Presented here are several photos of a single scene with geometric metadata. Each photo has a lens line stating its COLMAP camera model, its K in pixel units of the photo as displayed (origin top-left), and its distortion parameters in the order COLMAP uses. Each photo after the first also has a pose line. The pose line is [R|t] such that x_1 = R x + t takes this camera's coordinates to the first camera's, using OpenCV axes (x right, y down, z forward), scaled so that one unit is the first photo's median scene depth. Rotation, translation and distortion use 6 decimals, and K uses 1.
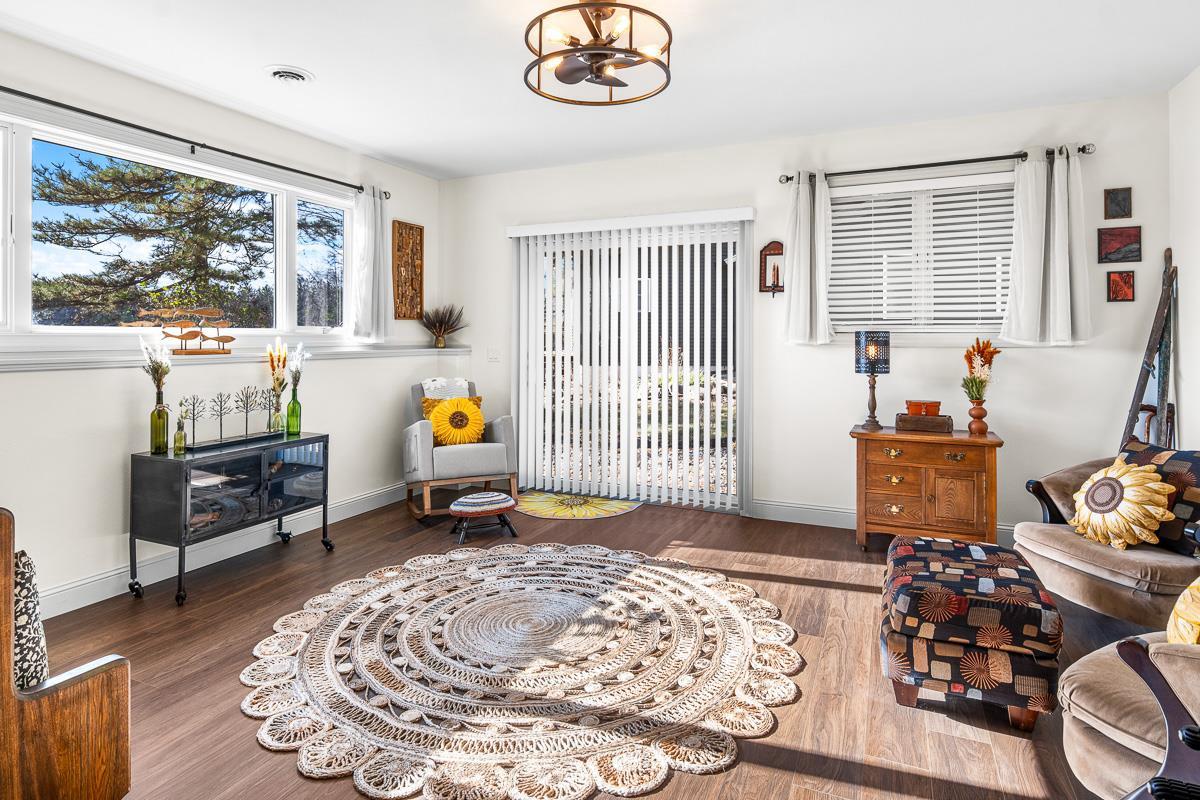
lens RADIAL K [[630.5, 0, 586.8], [0, 630.5, 326.4], [0, 0, 1]] dist [-0.004838, -0.001363]
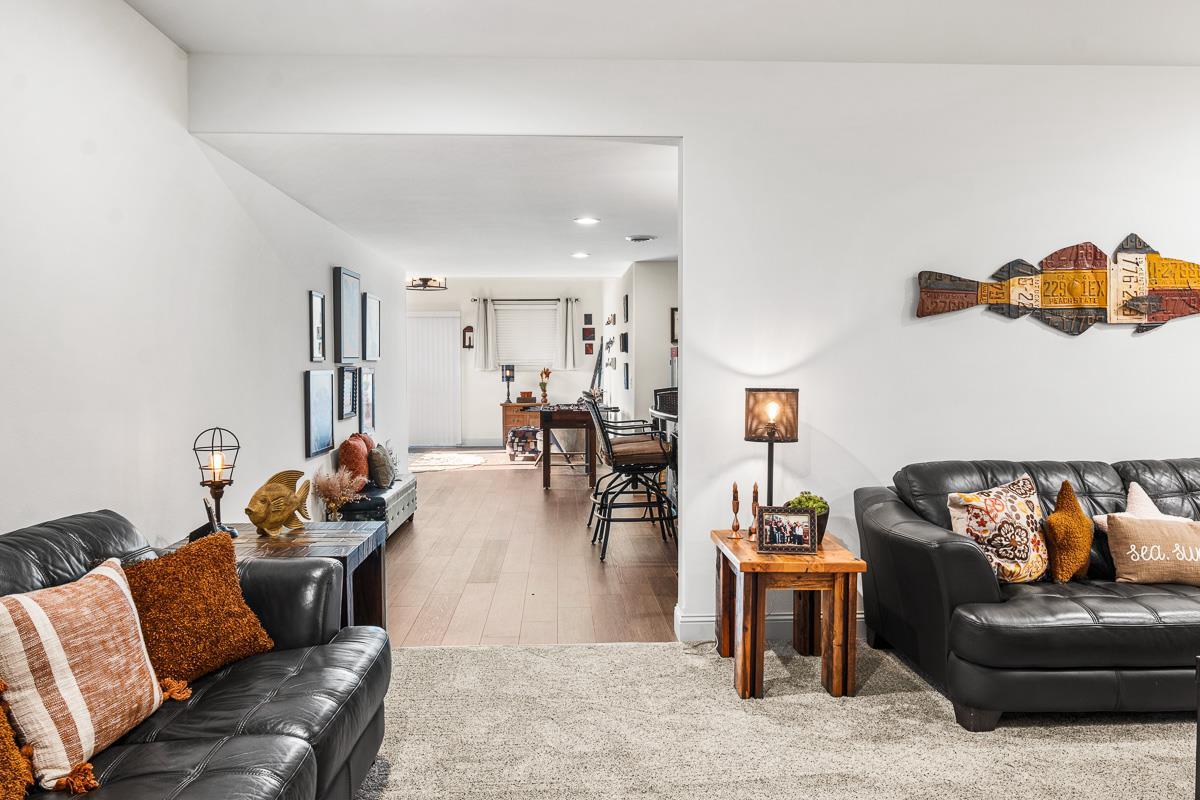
lens RADIAL K [[886.8, 0, 599.3], [0, 886.8, 398.5], [0, 0, 1]] dist [0.007813, 0.001940]
pose [[0.881420, -0.028179, 0.471492, -0.971978], [0.005343, 0.998750, 0.049703, -0.036867], [-0.472303, -0.041290, 0.880468, -2.476661]]
